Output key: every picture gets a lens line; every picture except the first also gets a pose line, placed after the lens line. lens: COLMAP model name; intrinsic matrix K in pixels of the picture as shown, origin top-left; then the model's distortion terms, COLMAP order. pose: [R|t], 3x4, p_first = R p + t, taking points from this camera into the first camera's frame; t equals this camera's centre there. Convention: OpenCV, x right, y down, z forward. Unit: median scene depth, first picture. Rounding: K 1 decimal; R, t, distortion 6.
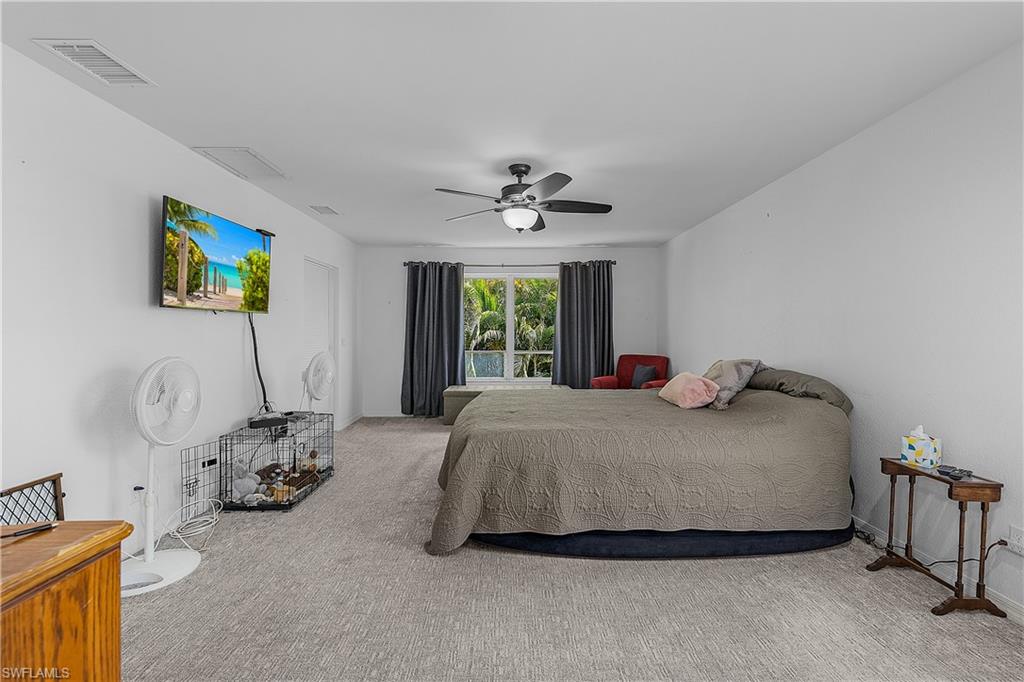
lens RADIAL K [[431.6, 0, 512.0], [0, 431.6, 341.0], [0, 0, 1]] dist [0.001016, 0.000183]
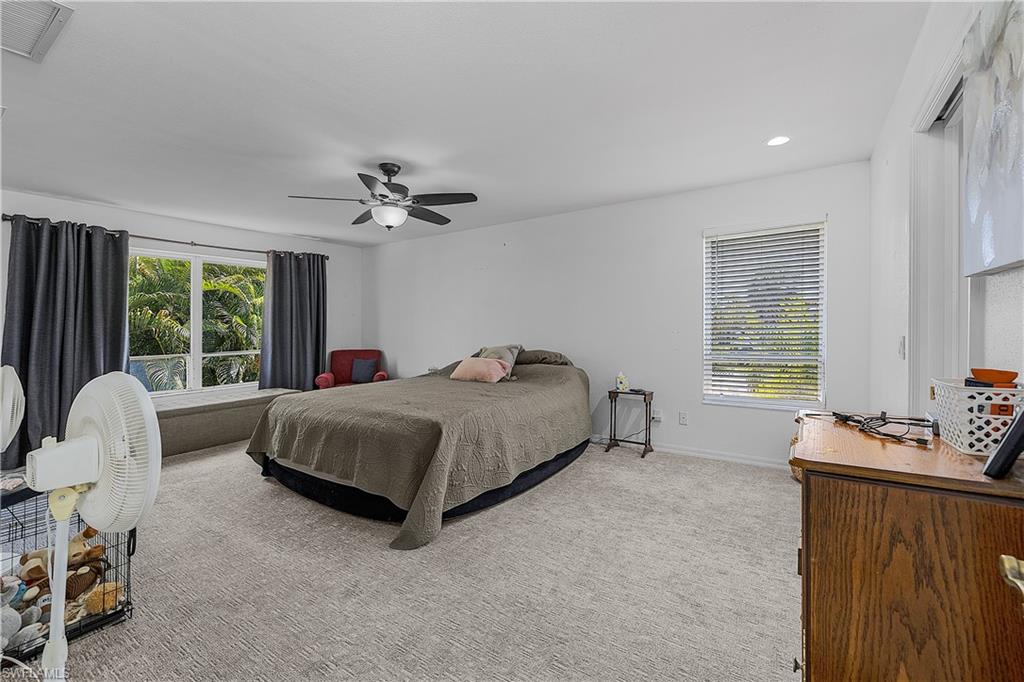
lens RADIAL K [[435.7, 0, 508.3], [0, 435.7, 334.0], [0, 0, 1]] dist [-0.001141, -0.000294]
pose [[0.576114, -0.020309, 0.817117, -0.343271], [0.027954, 0.999596, 0.005135, -0.000727], [-0.816891, 0.019883, 0.576449, 0.090613]]
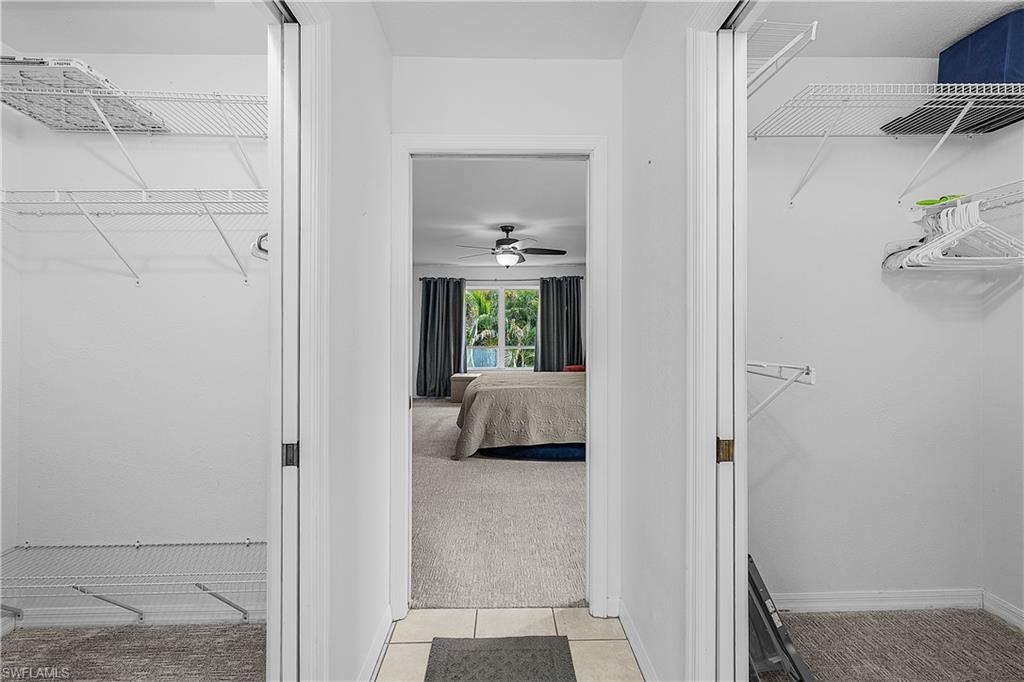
lens RADIAL K [[431.0, 0, 509.4], [0, 431.0, 335.1], [0, 0, 1]] dist [0.003238, 0.000584]
pose [[0.999931, -0.001411, 0.011687, 0.003628], [0.001550, 0.999928, -0.011895, 0.004925], [-0.011669, 0.011912, 0.999861, -0.288748]]
